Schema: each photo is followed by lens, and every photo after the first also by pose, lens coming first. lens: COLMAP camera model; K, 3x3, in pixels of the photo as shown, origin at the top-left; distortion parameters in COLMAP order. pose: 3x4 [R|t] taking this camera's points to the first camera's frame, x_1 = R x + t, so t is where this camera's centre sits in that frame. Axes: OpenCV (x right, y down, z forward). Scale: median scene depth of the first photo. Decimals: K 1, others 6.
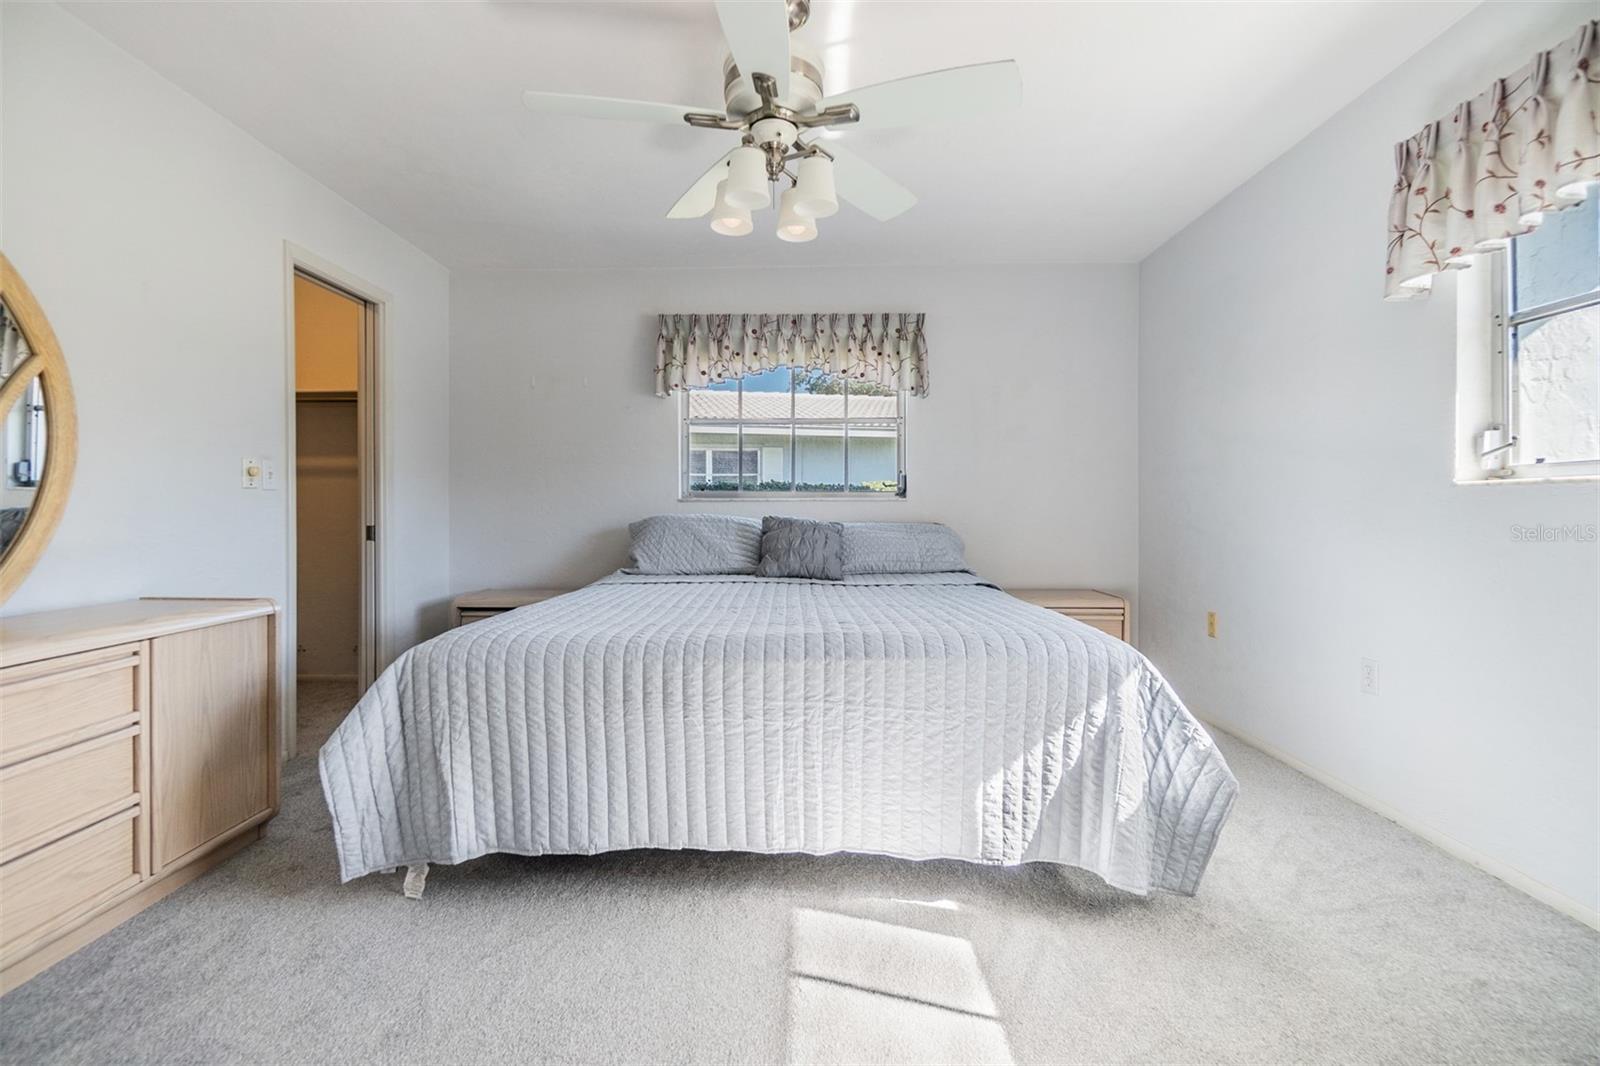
lens RADIAL K [[697.5, 0, 798.7], [0, 697.5, 521.8], [0, 0, 1]] dist [-0.002556, -0.000281]
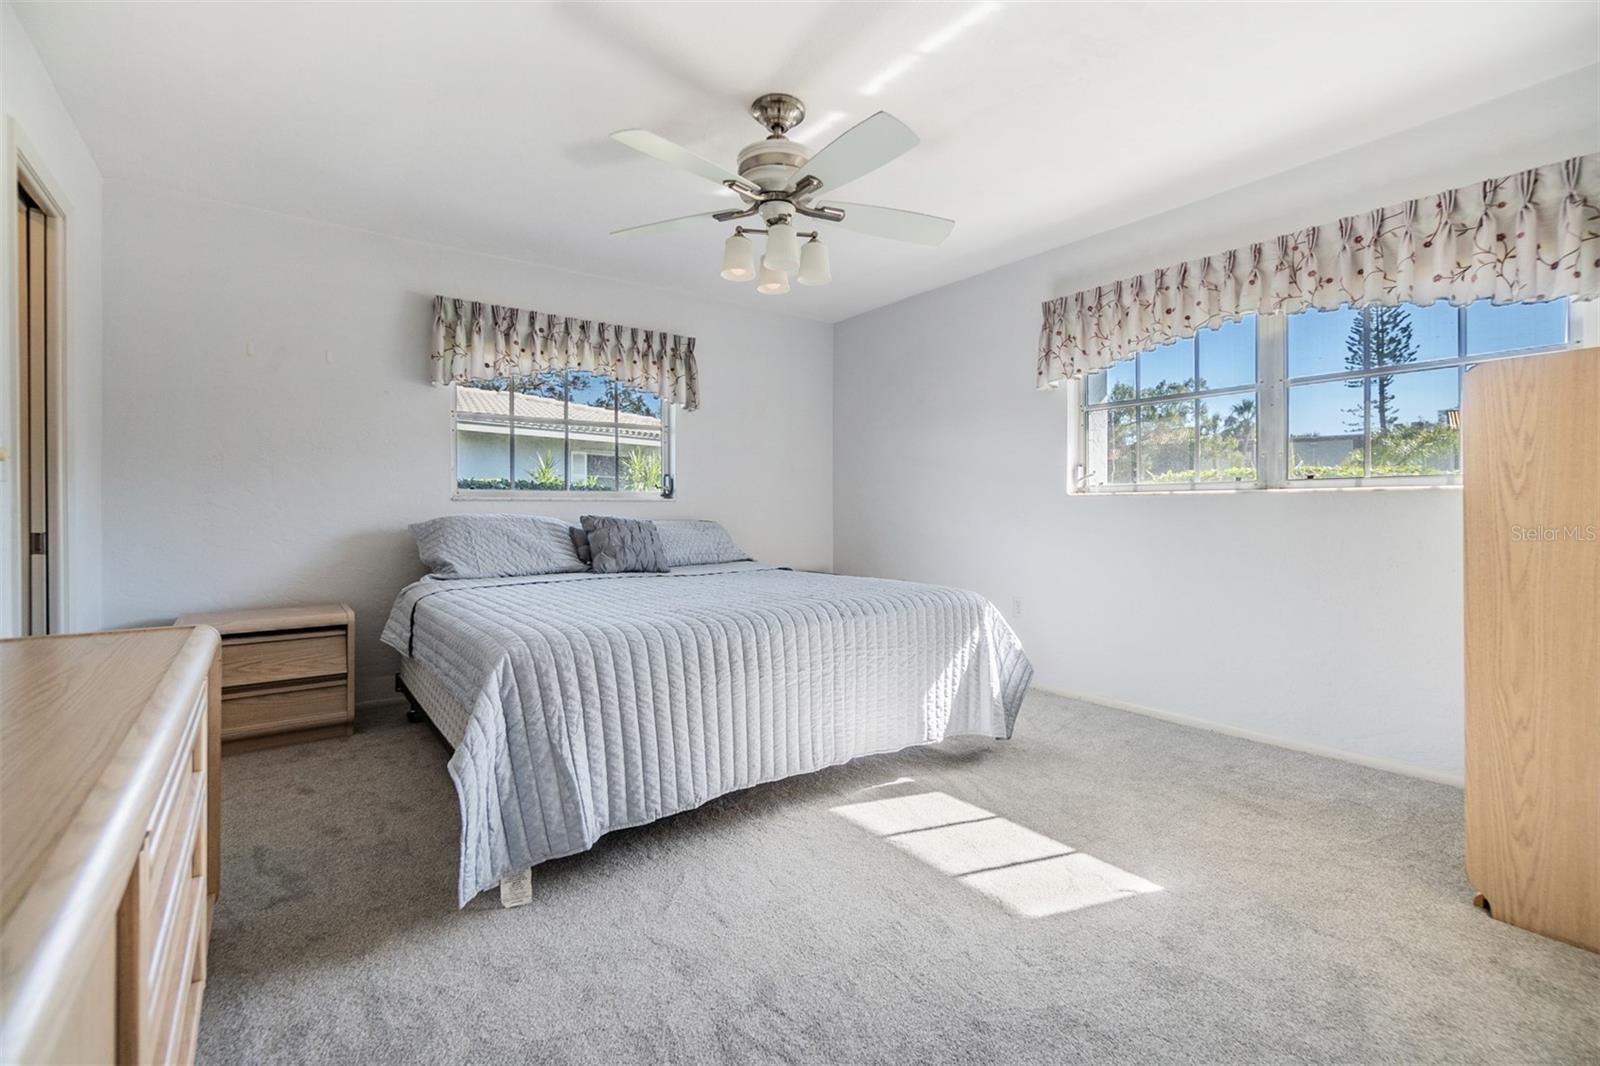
lens RADIAL K [[697.5, 0, 797.4], [0, 697.5, 522.9], [0, 0, 1]] dist [-0.002556, -0.000281]
pose [[0.789433, -0.012885, 0.613701, -0.772544], [0.011592, 0.999914, 0.006082, -0.000185], [-0.613727, 0.002312, 0.789515, -0.015635]]
